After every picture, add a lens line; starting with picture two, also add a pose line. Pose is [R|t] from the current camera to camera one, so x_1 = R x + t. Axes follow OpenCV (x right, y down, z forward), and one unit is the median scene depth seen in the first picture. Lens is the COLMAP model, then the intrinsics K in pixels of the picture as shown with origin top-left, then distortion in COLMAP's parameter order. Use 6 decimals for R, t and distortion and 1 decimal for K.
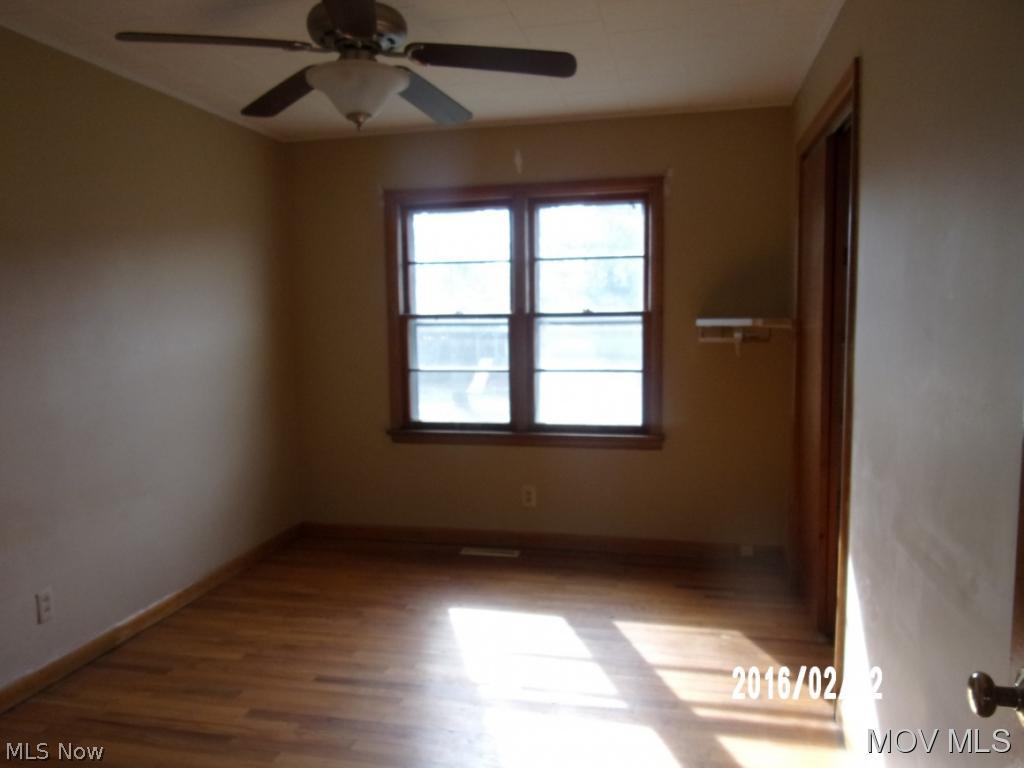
lens RADIAL K [[751.1, 0, 512.0], [0, 751.1, 384.0], [0, 0, 1]] dist [-0.007474, -0.003522]
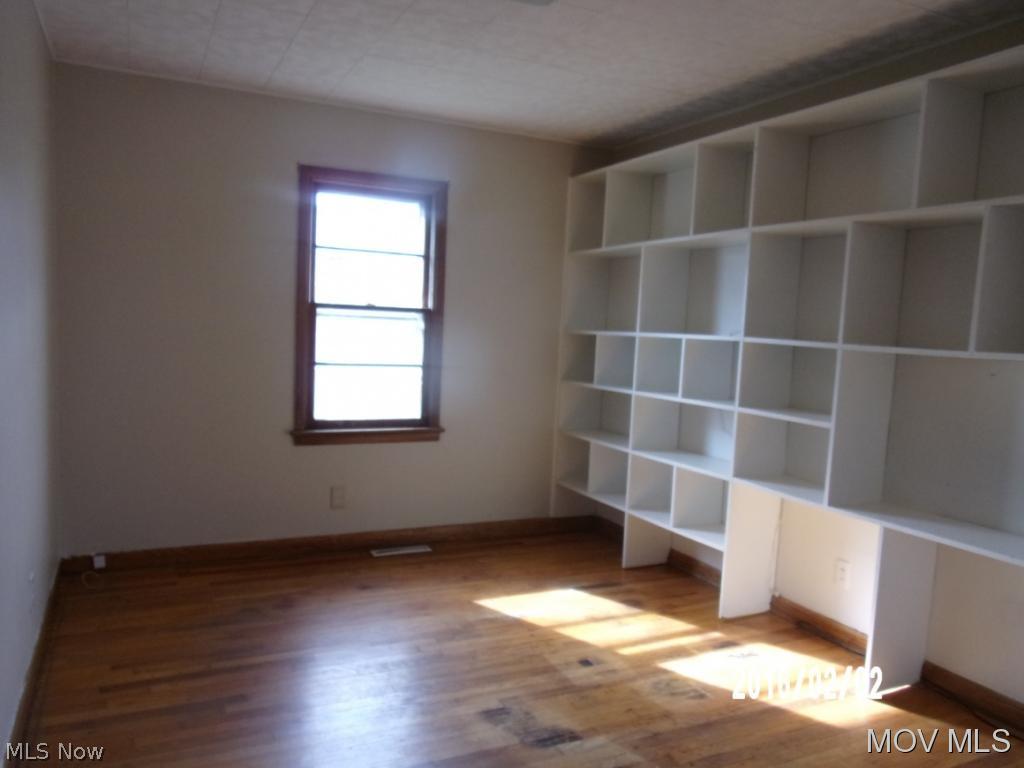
lens RADIAL K [[770.7, 0, 512.0], [0, 770.7, 384.0], [0, 0, 1]] dist [-0.008498, -0.014263]
pose [[0.775737, -0.004580, 0.631040, -0.425295], [-0.001906, 0.999952, 0.009600, -0.002737], [-0.631054, -0.008649, 0.775691, 0.099716]]
